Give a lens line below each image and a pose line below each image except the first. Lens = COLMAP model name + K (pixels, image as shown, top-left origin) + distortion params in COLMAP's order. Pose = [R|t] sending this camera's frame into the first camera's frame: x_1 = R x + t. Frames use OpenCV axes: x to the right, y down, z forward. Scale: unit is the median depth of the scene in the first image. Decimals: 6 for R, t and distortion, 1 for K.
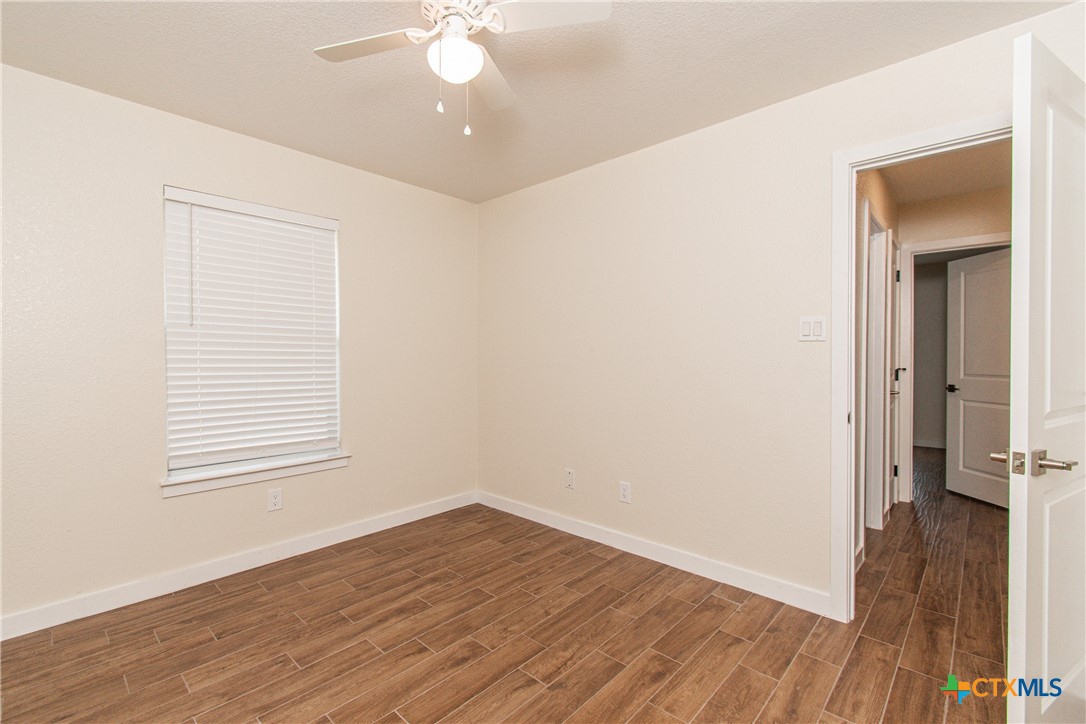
lens RADIAL K [[477.5, 0, 544.0], [0, 477.5, 361.2], [0, 0, 1]] dist [0.001607, -0.001544]
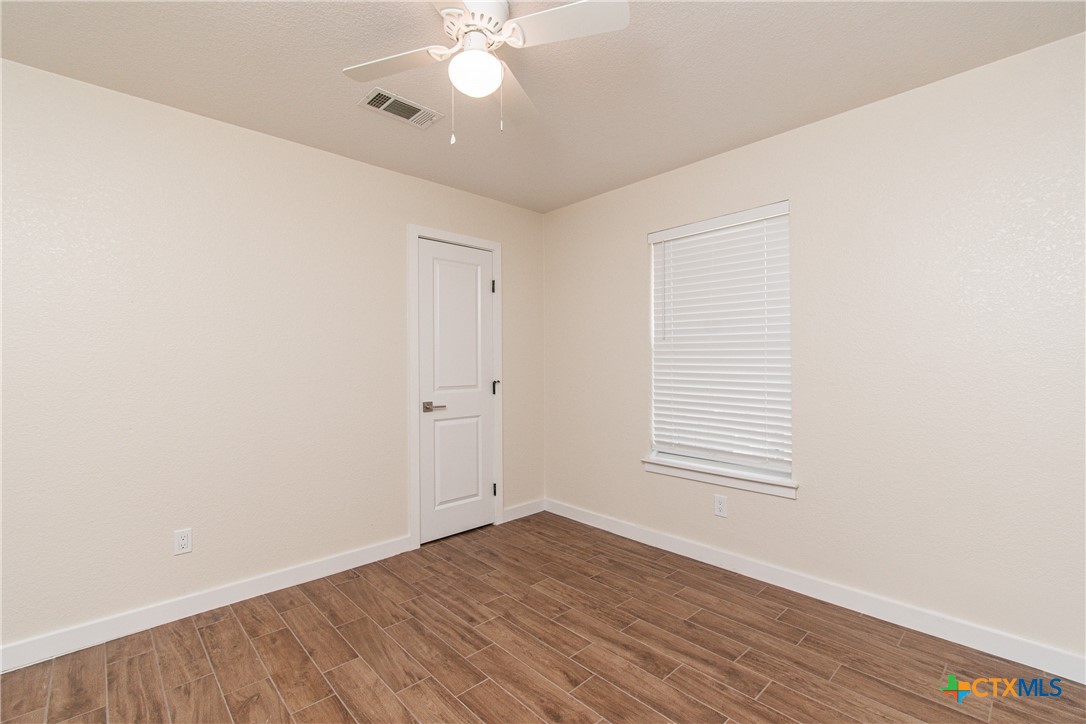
lens RADIAL K [[477.5, 0, 544.0], [0, 477.5, 361.2], [0, 0, 1]] dist [0.001607, -0.001544]
pose [[-0.067670, -0.000995, -0.997707, 0.579039], [-0.007596, 0.999971, -0.000482, -0.014602], [0.997679, 0.007546, -0.067676, 0.858681]]
